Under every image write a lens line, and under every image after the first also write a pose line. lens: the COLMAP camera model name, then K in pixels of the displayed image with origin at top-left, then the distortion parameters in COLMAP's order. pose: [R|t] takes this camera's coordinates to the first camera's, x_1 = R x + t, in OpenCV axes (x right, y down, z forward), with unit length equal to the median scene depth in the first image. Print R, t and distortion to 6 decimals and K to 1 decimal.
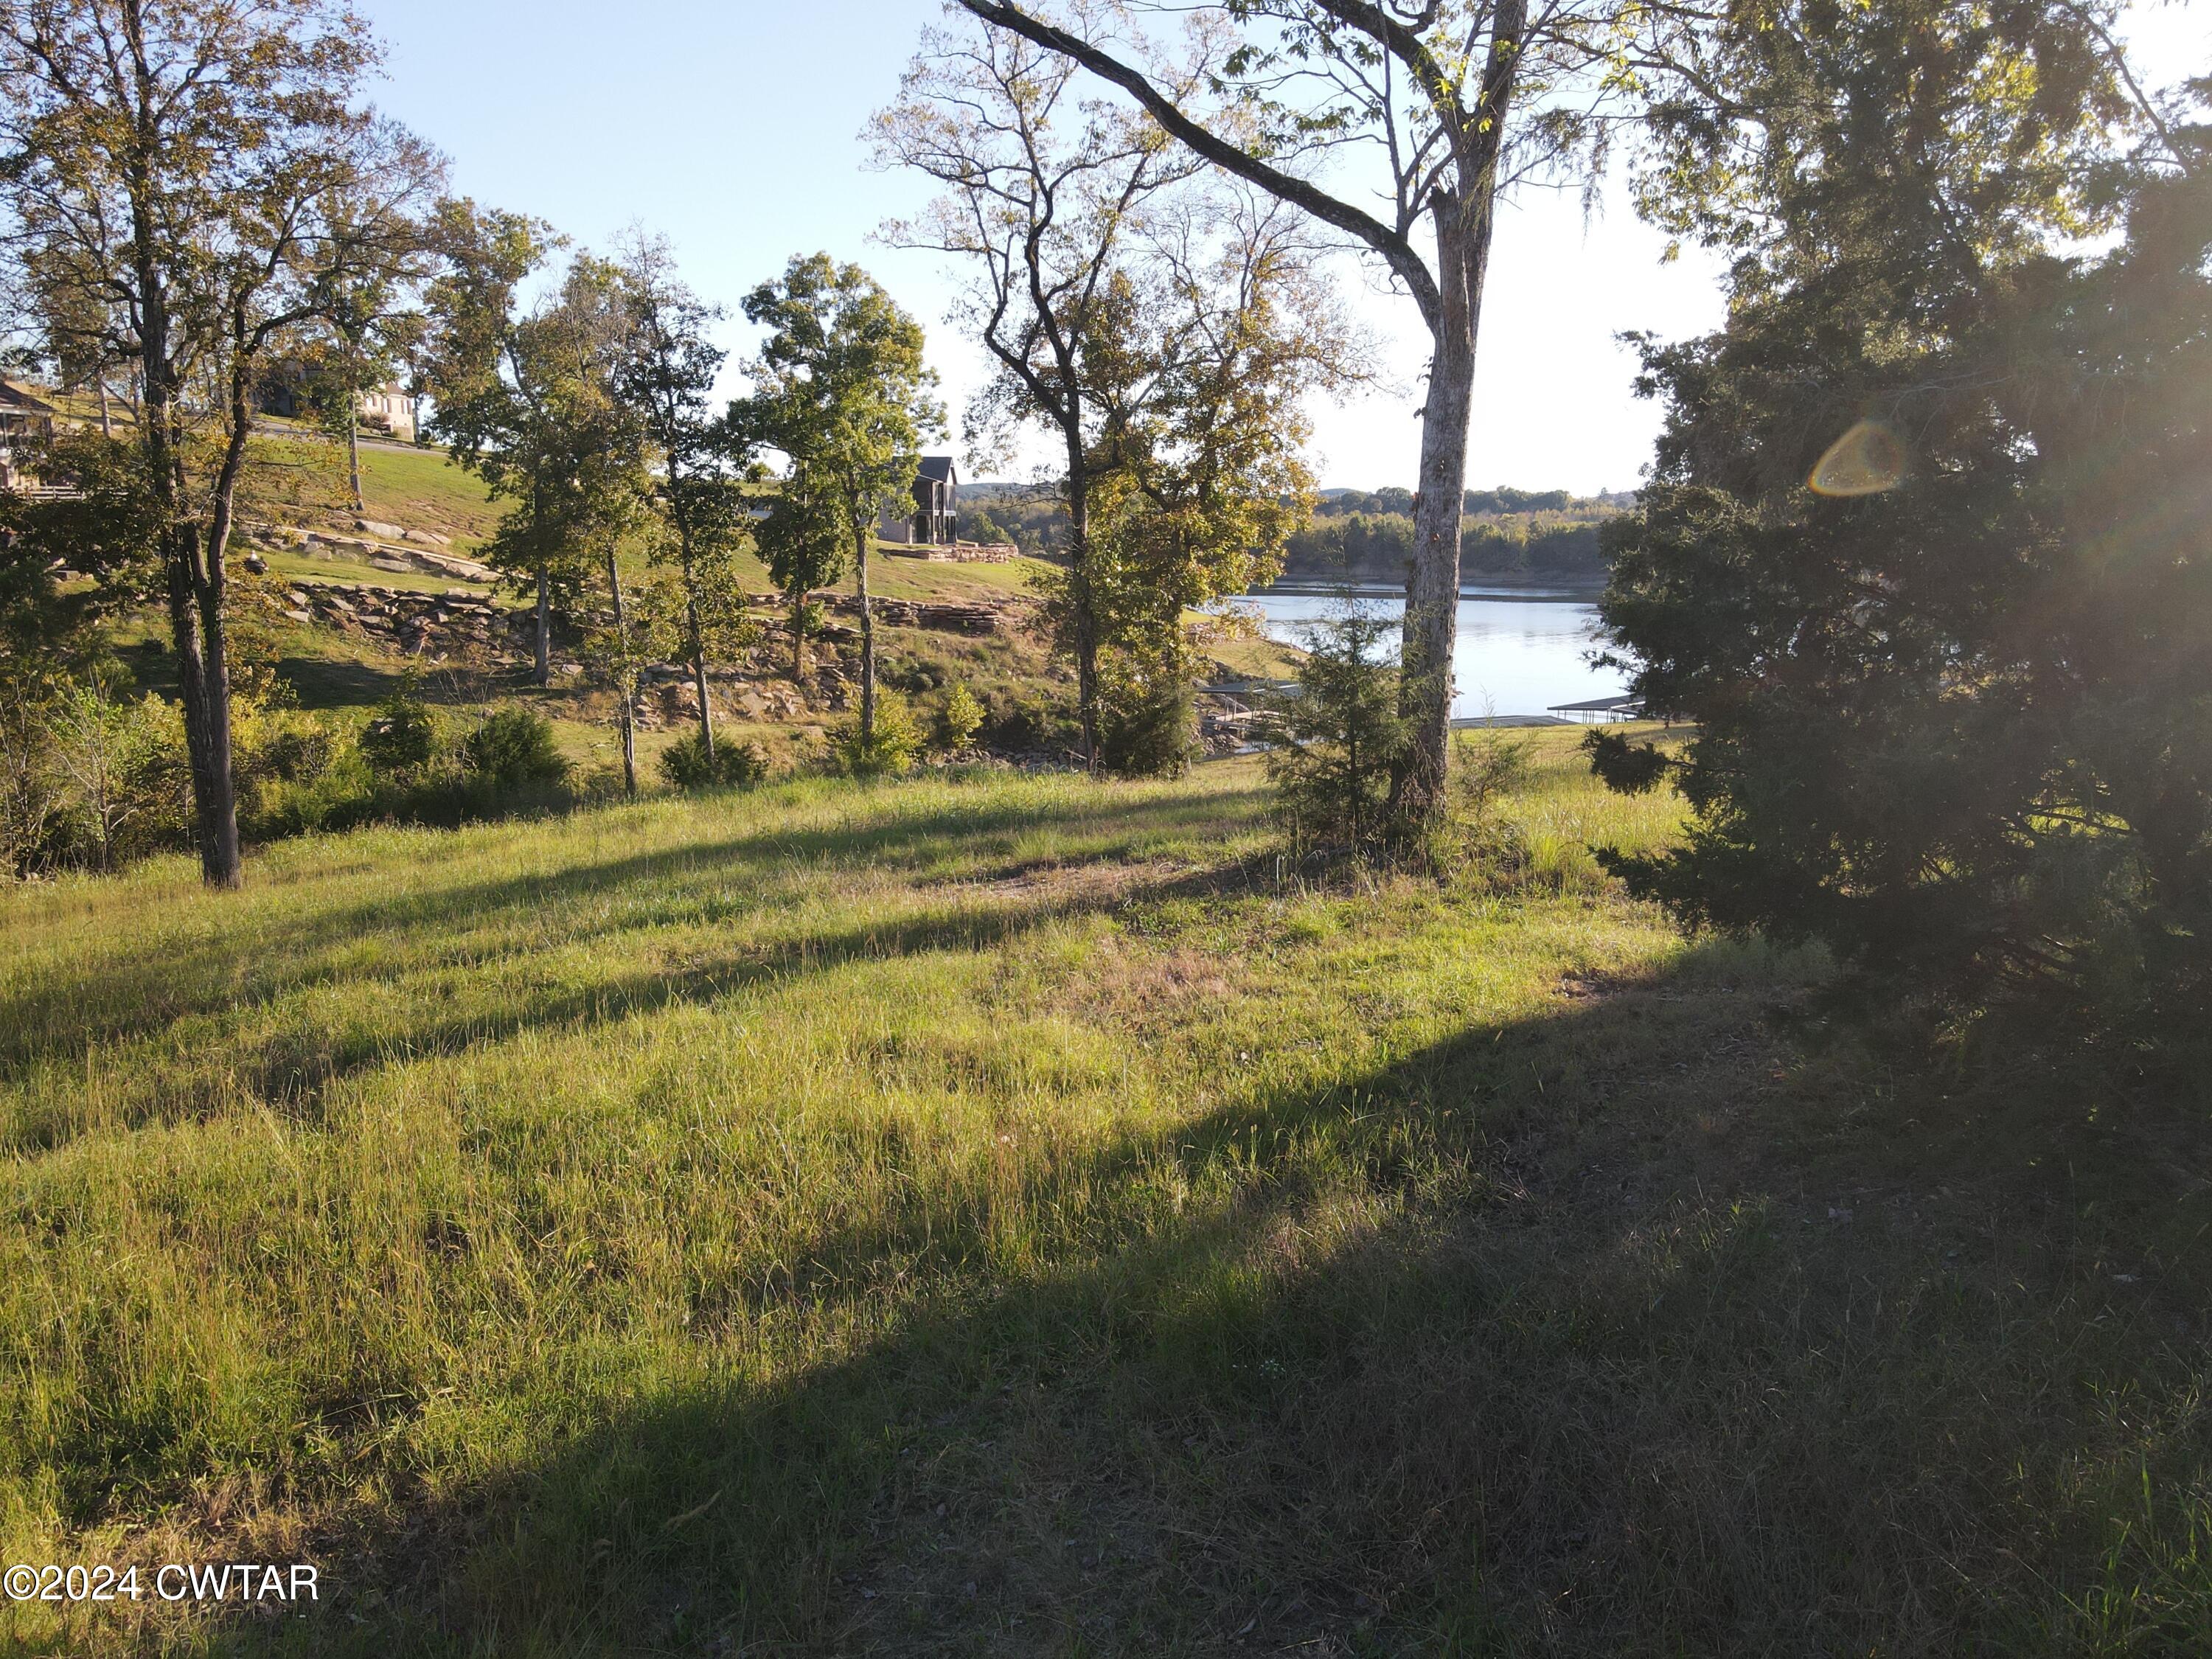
lens RADIAL K [[1628.8, 0, 1110.9], [0, 1628.8, 835.4], [0, 0, 1]] dist [-0.007933, 0.046537]
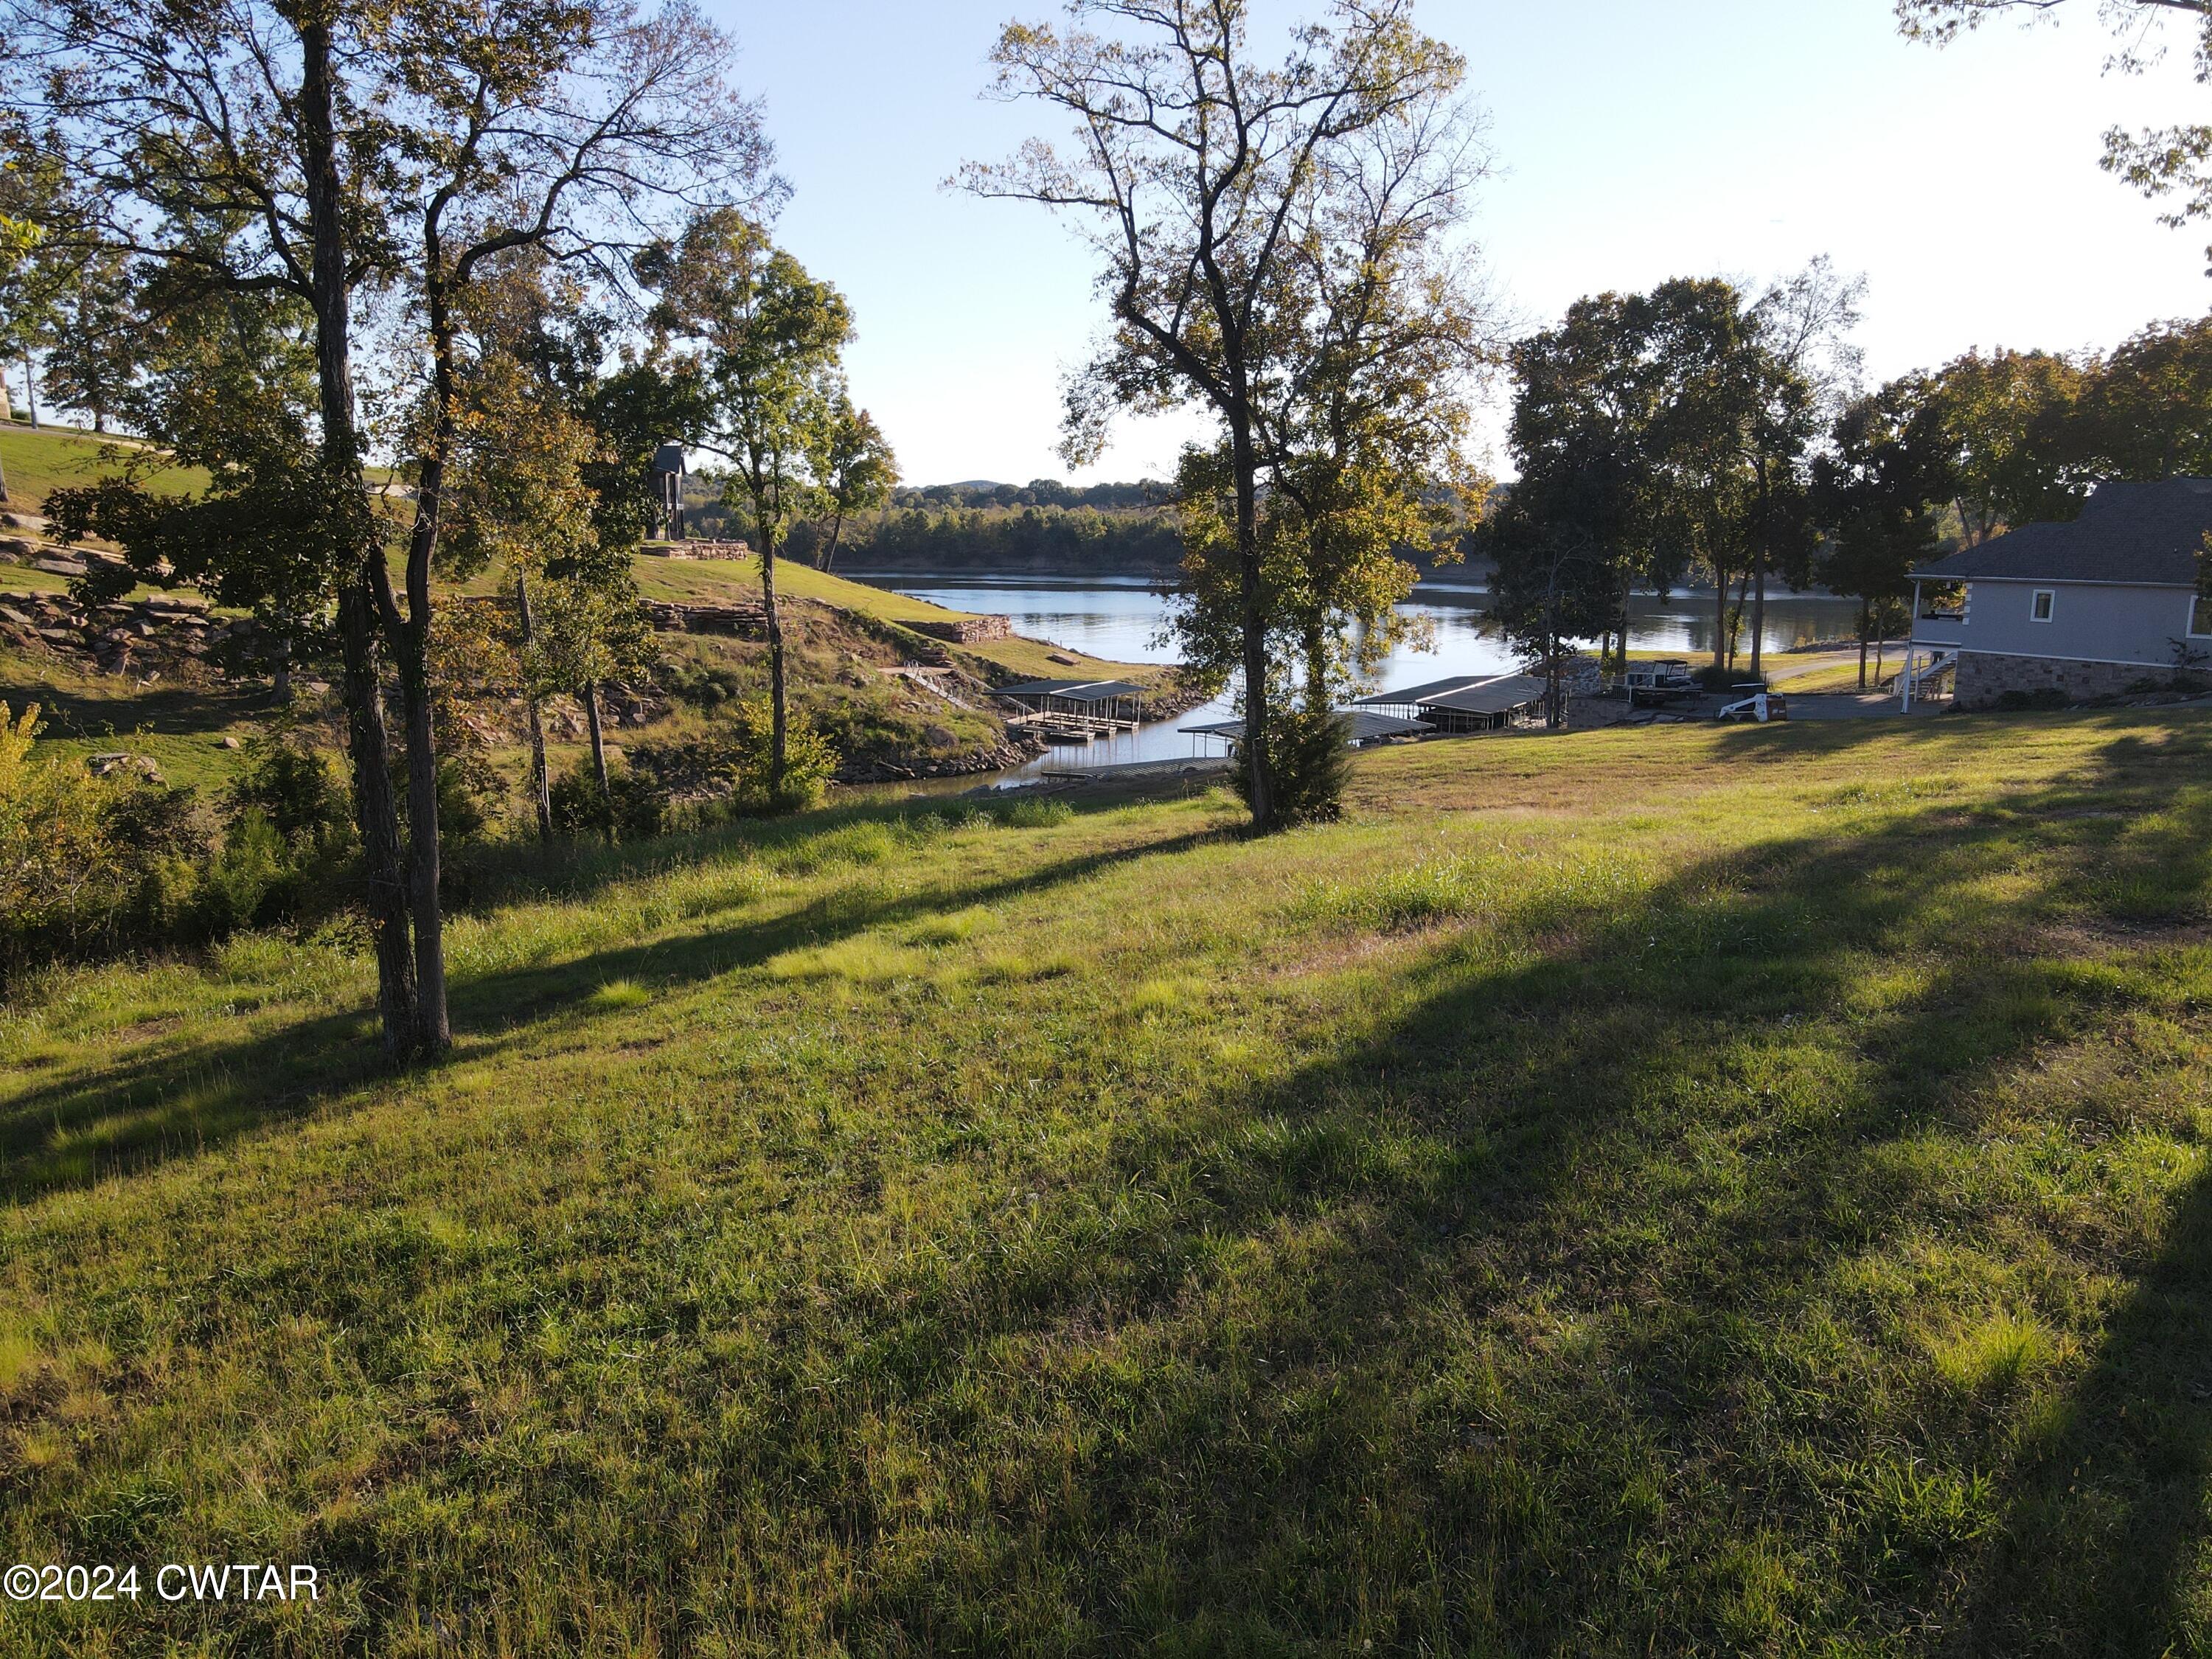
lens RADIAL K [[1620.6, 0, 1116.7], [0, 1620.6, 833.7], [0, 0, 1]] dist [-0.000937, 0.023705]
pose [[0.975161, -0.041884, 0.217502, -0.107594], [0.041013, 0.999122, 0.008517, -0.014640], [-0.217667, 0.000615, 0.976023, 0.068399]]
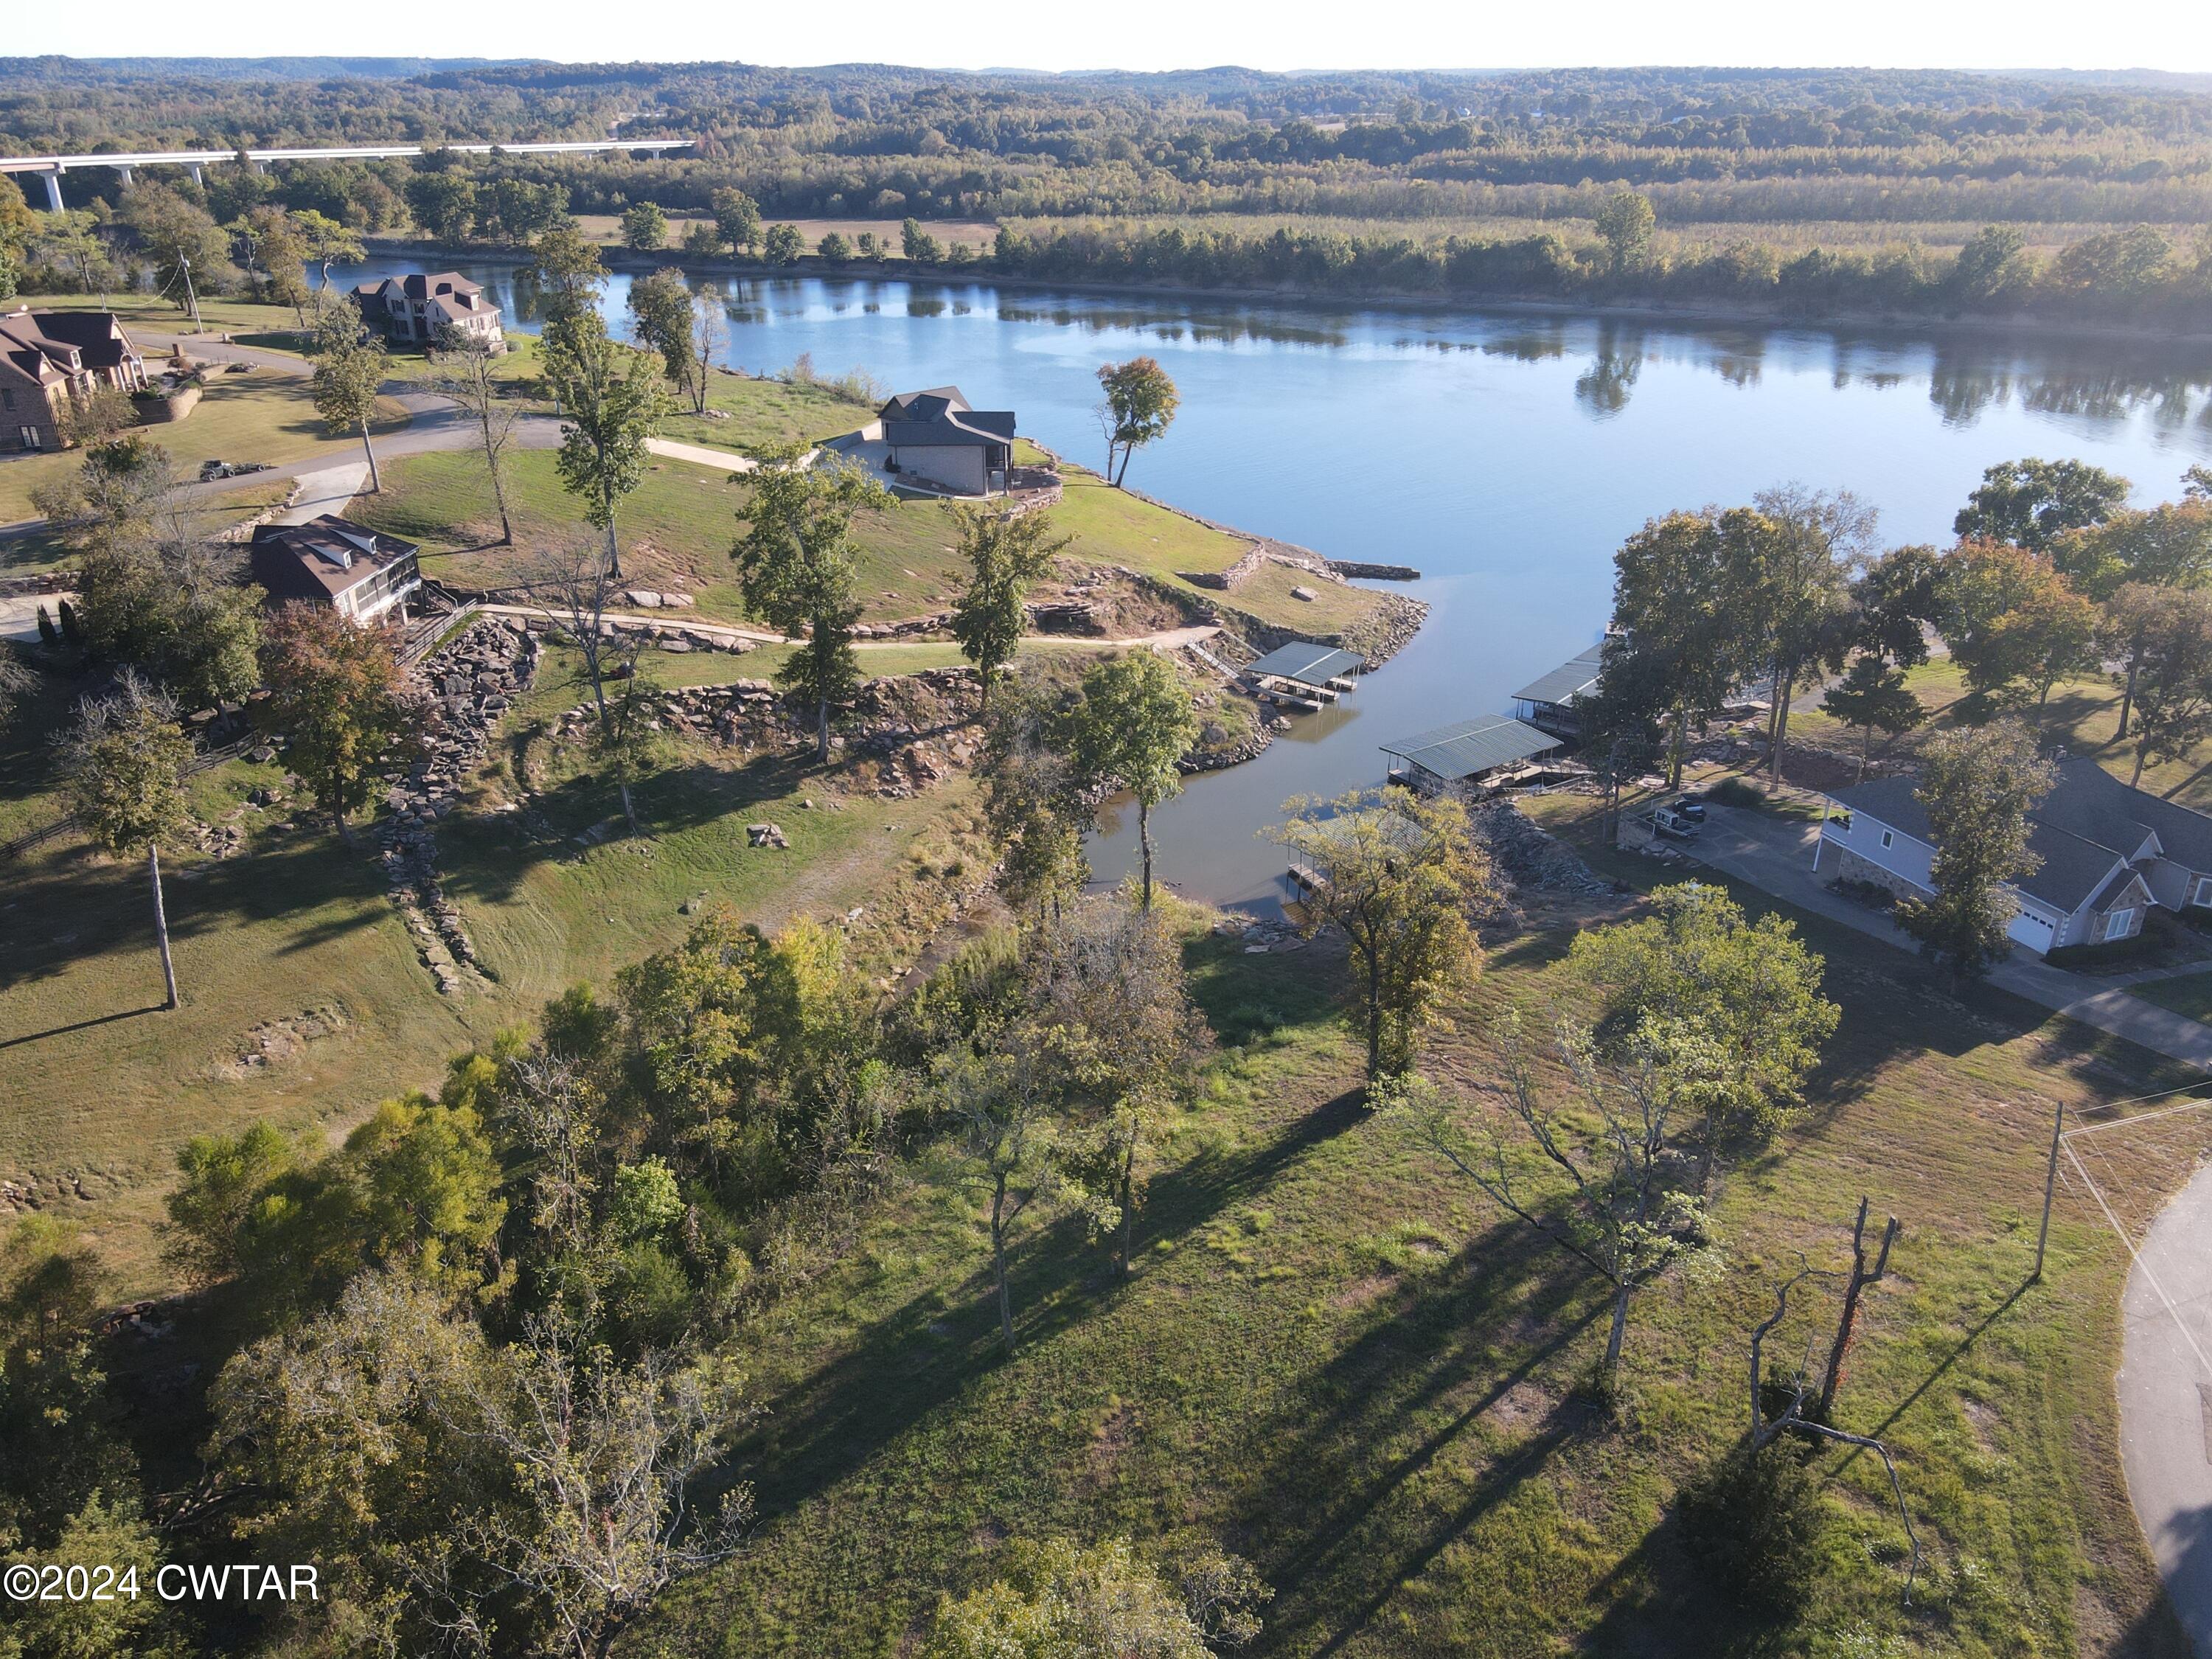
lens RADIAL K [[1620.6, 0, 1116.7], [0, 1620.6, 833.7], [0, 0, 1]] dist [-0.000937, 0.023705]
pose [[0.996856, -0.038086, 0.069486, -0.191615], [0.020208, 0.970113, 0.241812, -0.356449], [-0.076619, -0.239647, 0.967832, -0.382784]]
